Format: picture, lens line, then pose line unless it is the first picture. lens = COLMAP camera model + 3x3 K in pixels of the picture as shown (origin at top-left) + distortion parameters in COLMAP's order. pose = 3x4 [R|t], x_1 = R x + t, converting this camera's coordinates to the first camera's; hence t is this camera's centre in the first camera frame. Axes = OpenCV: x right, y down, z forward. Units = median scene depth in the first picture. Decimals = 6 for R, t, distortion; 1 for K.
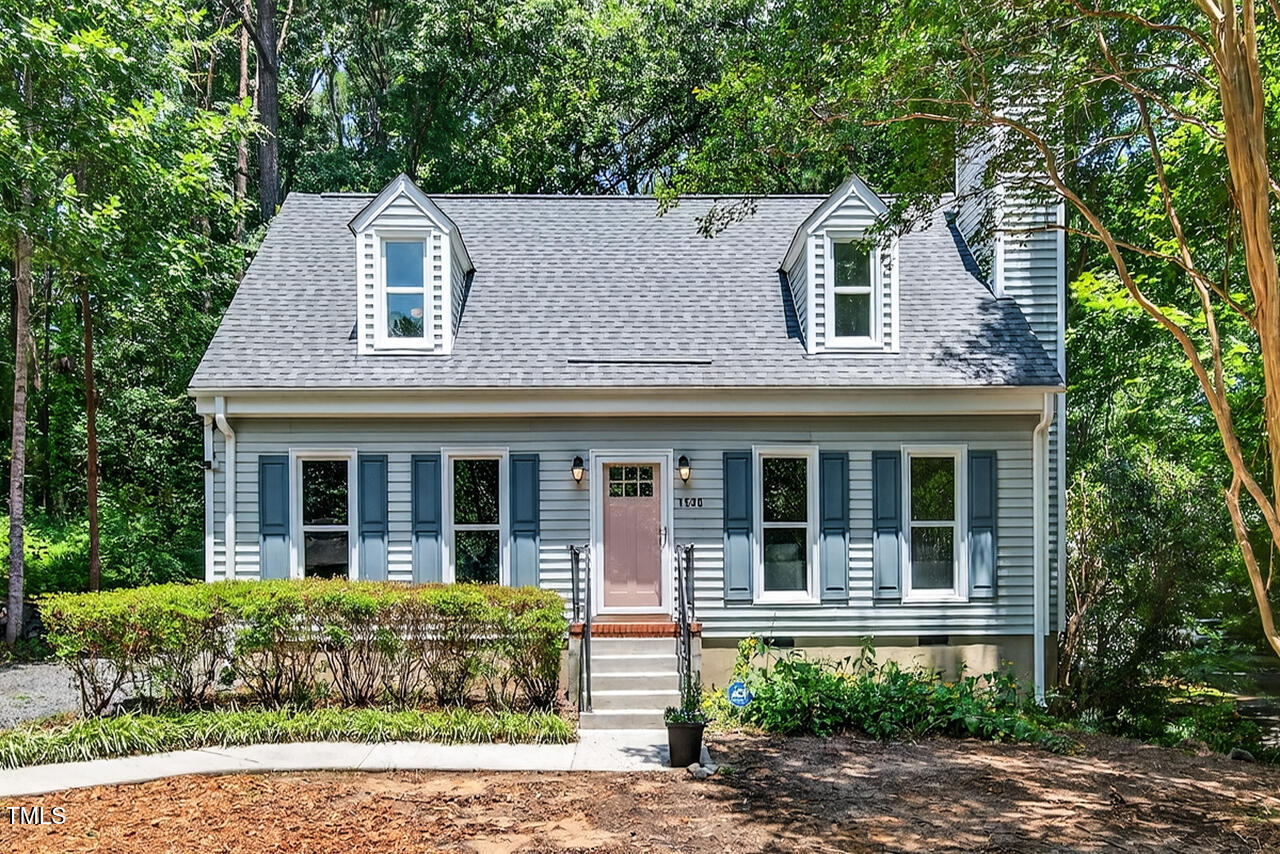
lens RADIAL K [[542.4, 0, 640.0], [0, 542.4, 558.7], [0, 0, 1]] dist [0.002112, 0.000149]
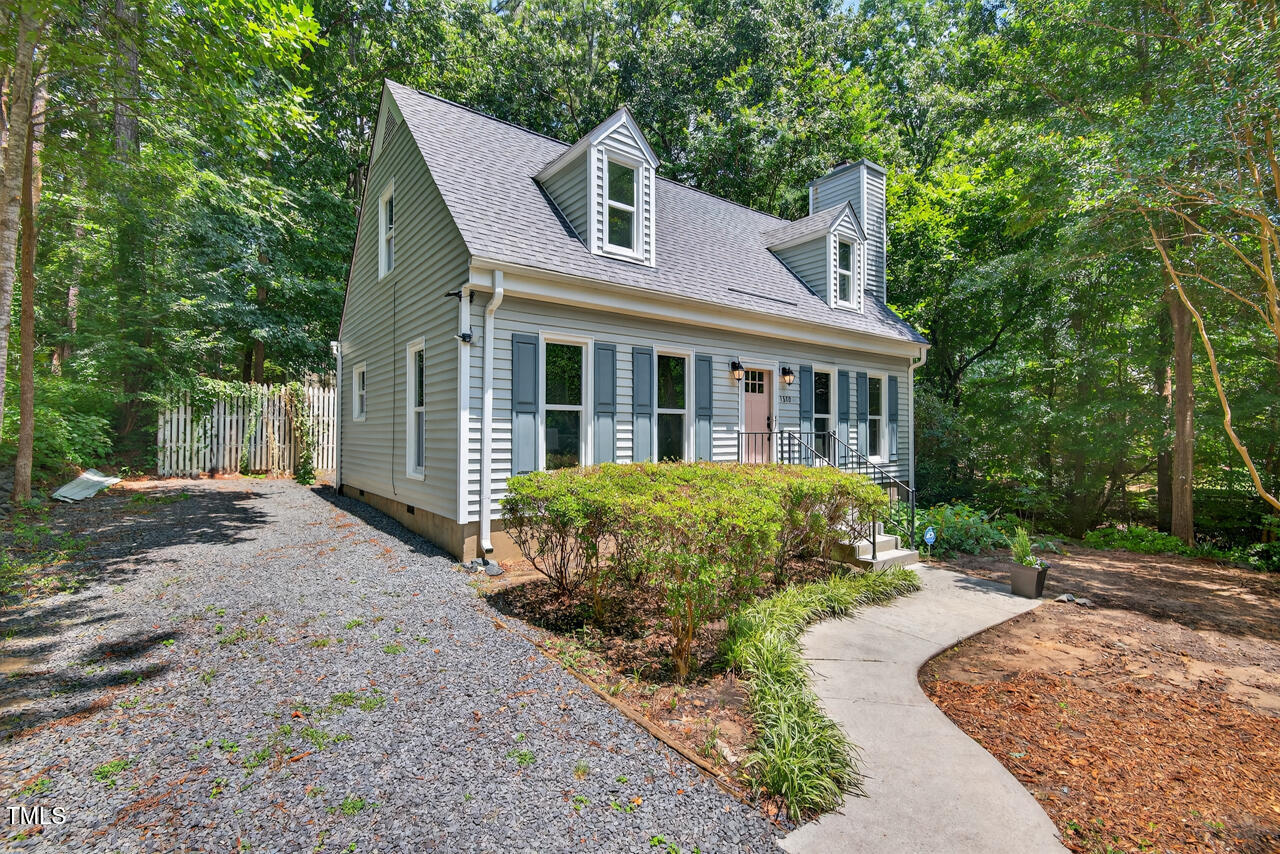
lens RADIAL K [[582.1, 0, 640.7], [0, 582.1, 418.1], [0, 0, 1]] dist [0.000801, 0.000047]
pose [[0.797740, 0.023916, 0.602528, -1.136913], [-0.001753, 0.999301, -0.037344, 0.006657], [-0.603000, 0.028735, 0.797224, -0.001519]]
